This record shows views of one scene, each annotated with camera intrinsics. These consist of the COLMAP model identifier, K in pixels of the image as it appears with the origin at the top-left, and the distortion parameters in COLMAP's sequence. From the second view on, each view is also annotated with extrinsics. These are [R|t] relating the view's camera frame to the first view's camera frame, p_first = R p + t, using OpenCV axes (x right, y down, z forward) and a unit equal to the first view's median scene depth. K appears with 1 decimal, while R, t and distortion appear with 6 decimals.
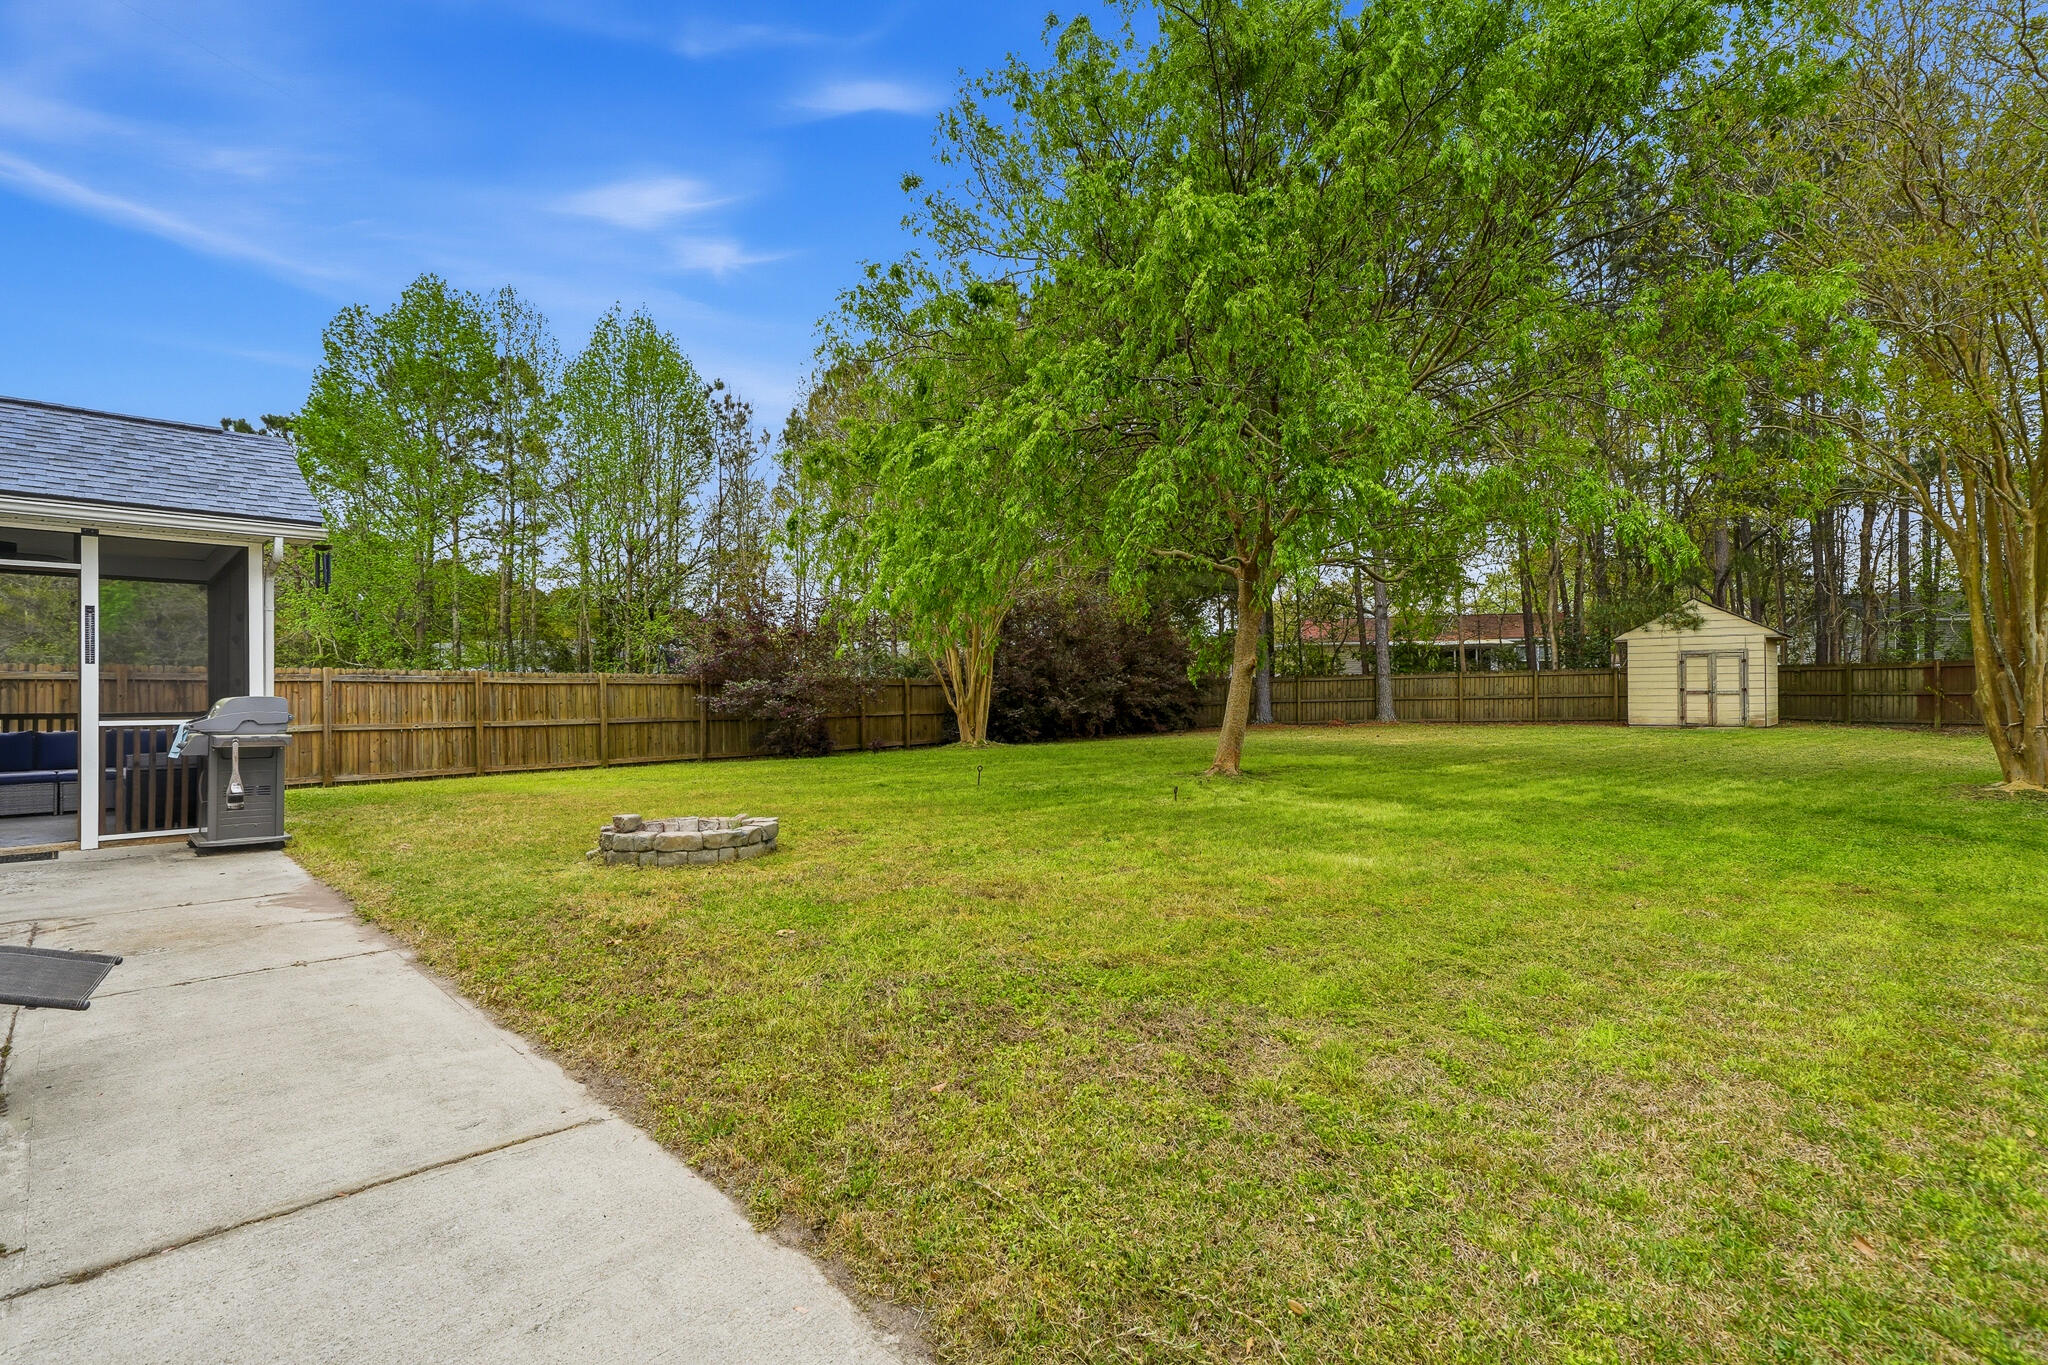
lens RADIAL K [[926.6, 0, 1025.2], [0, 926.6, 697.3], [0, 0, 1]] dist [0.009371, 0.001838]
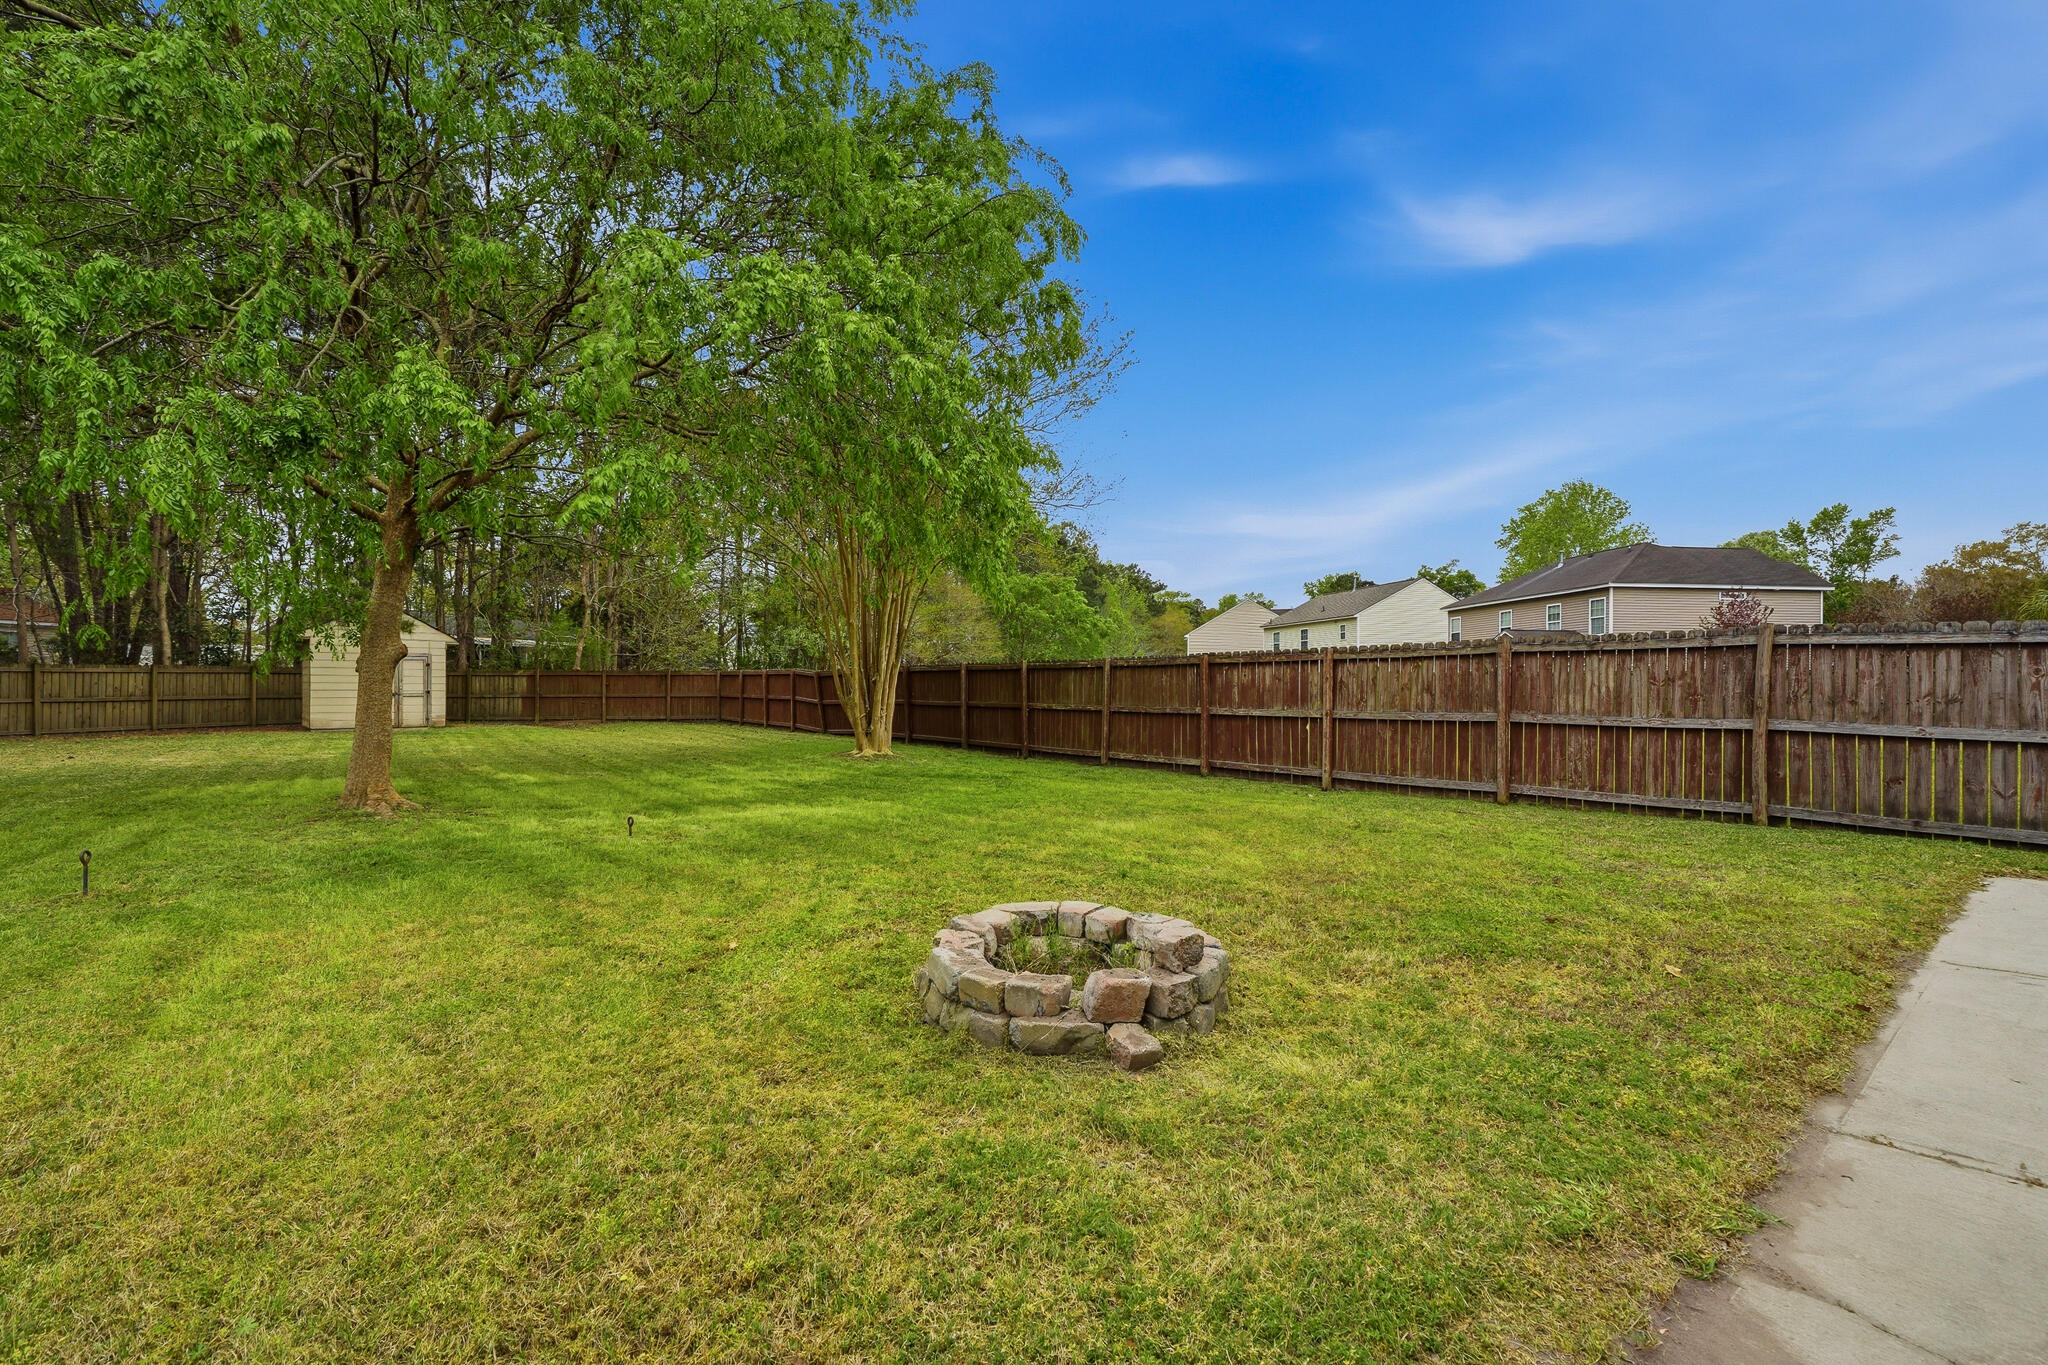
lens RADIAL K [[926.6, 0, 1012.3], [0, 926.6, 690.3], [0, 0, 1]] dist [0.009371, 0.001838]
pose [[0.080142, 0.008608, 0.996746, -0.225714], [0.001315, 0.999961, -0.008741, -0.000185], [-0.996783, 0.002011, 0.080128, 0.251150]]
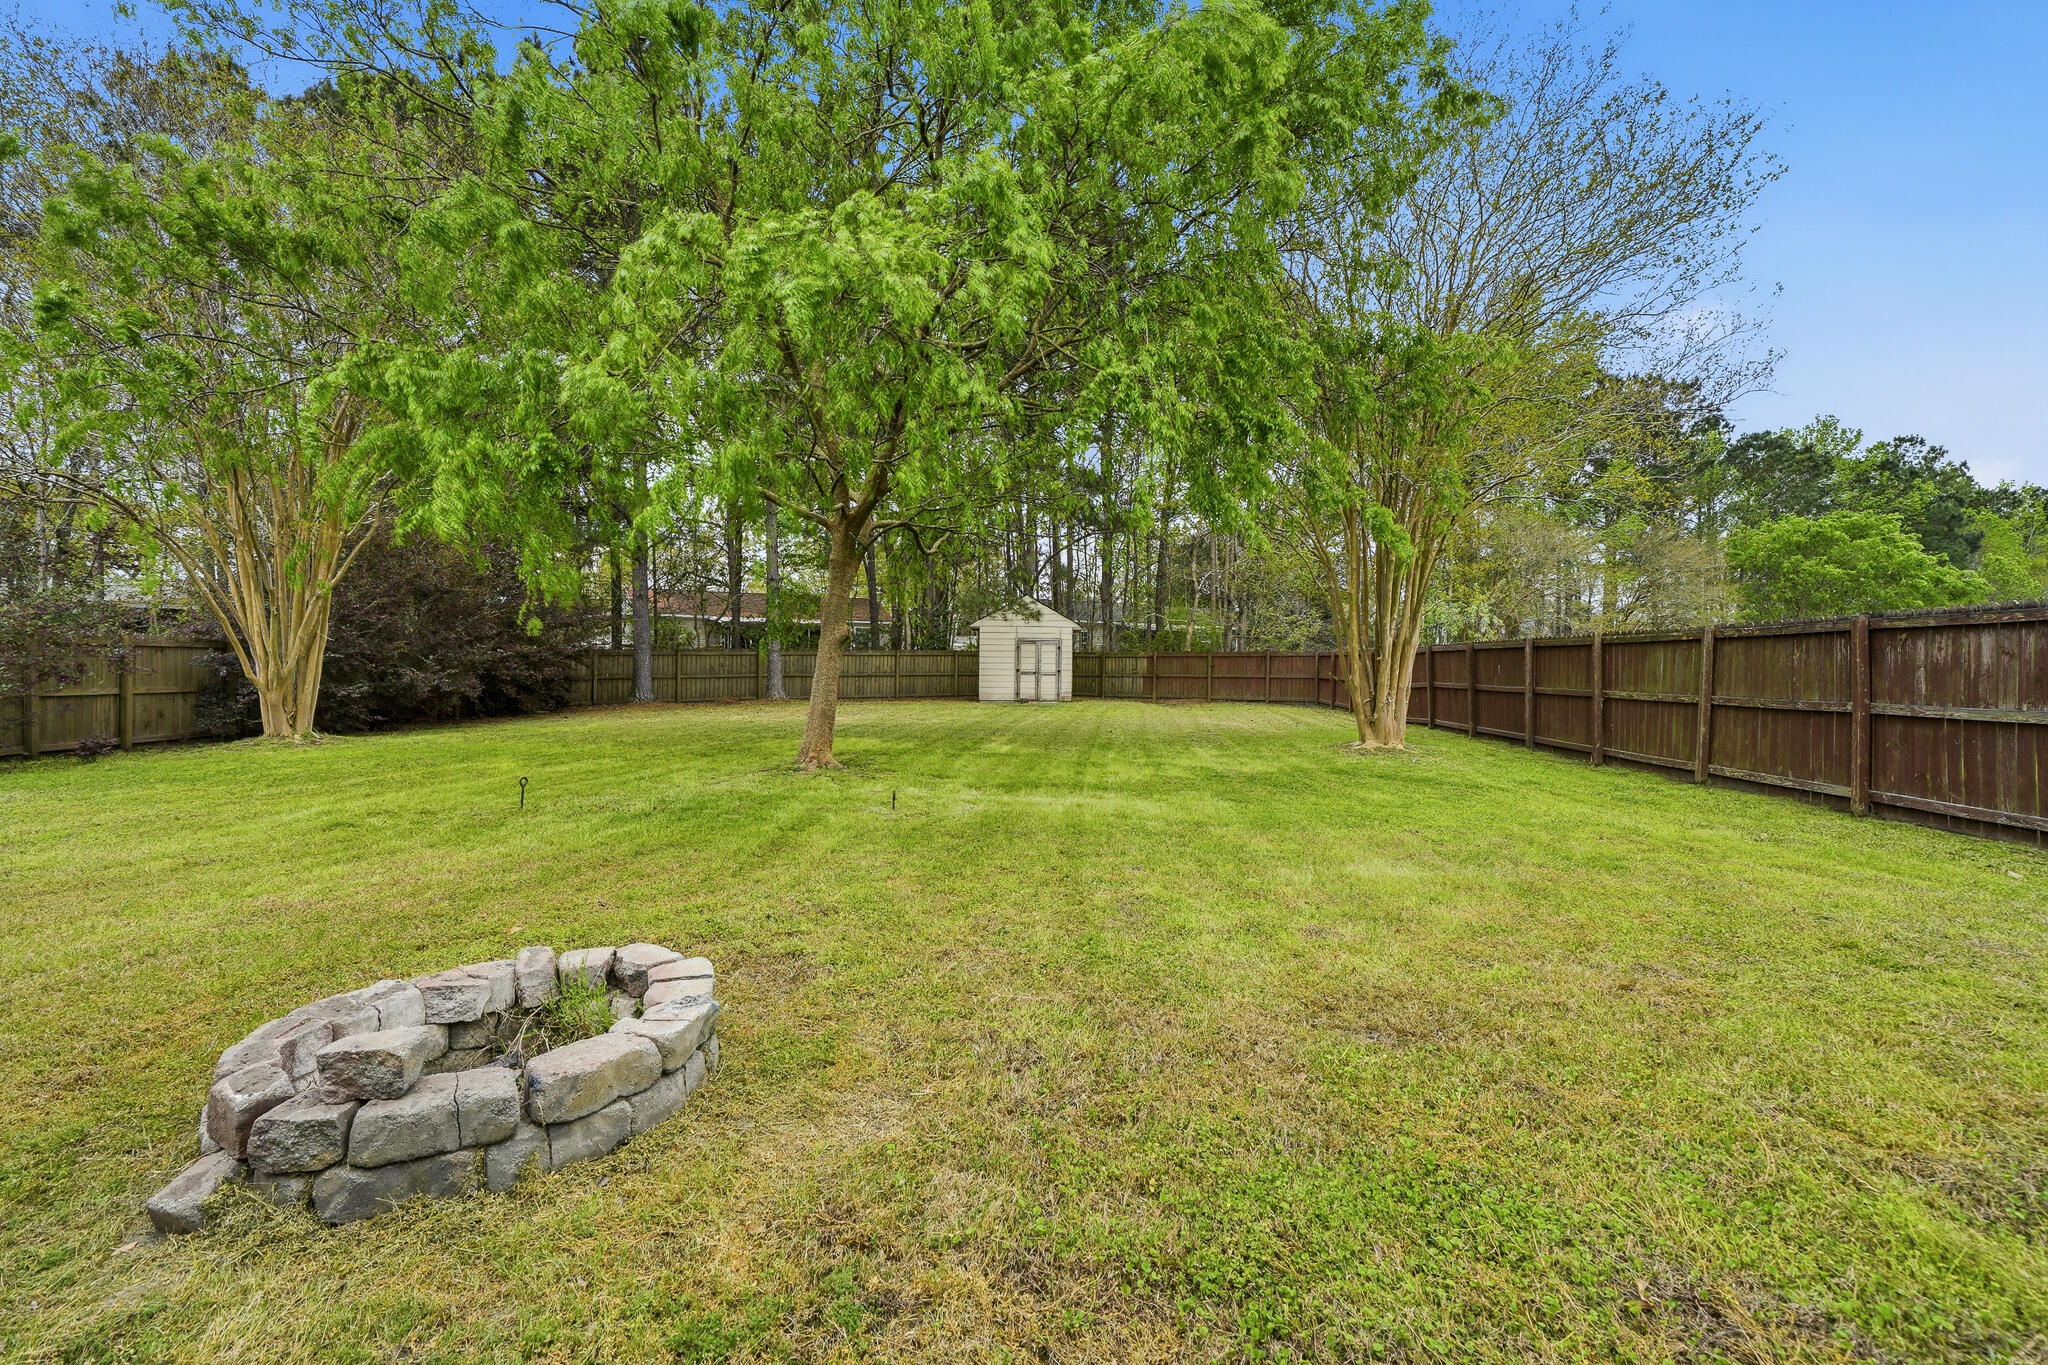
lens RADIAL K [[926.6, 0, 1016.4], [0, 926.6, 680.6], [0, 0, 1]] dist [0.009371, 0.001838]
pose [[0.722396, 0.006773, 0.691446, -0.118921], [-0.013143, 0.999906, 0.003936, 0.000126], [-0.691355, -0.011931, 0.722417, 0.148062]]
